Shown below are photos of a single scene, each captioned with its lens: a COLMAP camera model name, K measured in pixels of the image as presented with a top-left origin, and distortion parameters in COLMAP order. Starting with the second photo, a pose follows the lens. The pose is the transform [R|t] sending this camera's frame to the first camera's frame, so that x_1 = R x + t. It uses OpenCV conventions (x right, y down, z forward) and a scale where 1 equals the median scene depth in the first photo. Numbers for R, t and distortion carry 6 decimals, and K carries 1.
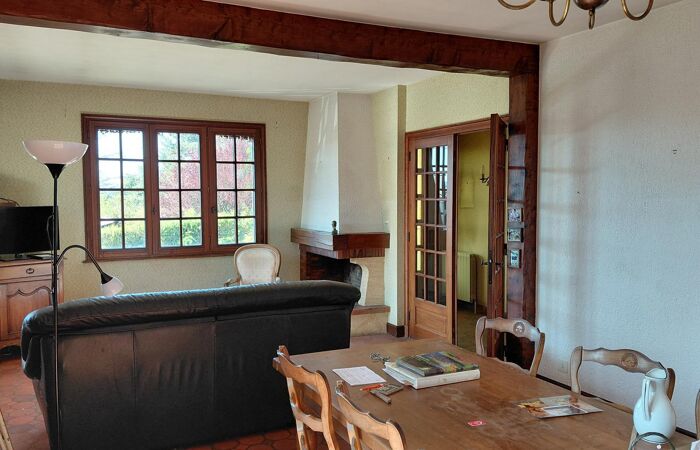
lens RADIAL K [[587.2, 0, 350.0], [0, 587.2, 225.0], [0, 0, 1]] dist [0.061234, -0.000263]
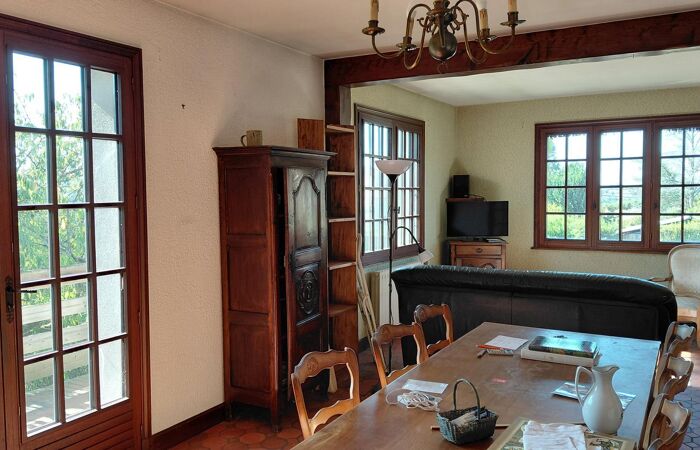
lens RADIAL K [[587.2, 0, 350.0], [0, 587.2, 225.0], [0, 0, 1]] dist [0.061234, -0.000263]
pose [[0.587988, 0.044522, -0.807643, 0.286209], [-0.036914, 0.998921, 0.028192, -0.004015], [0.808027, 0.013237, 0.588997, 0.003751]]
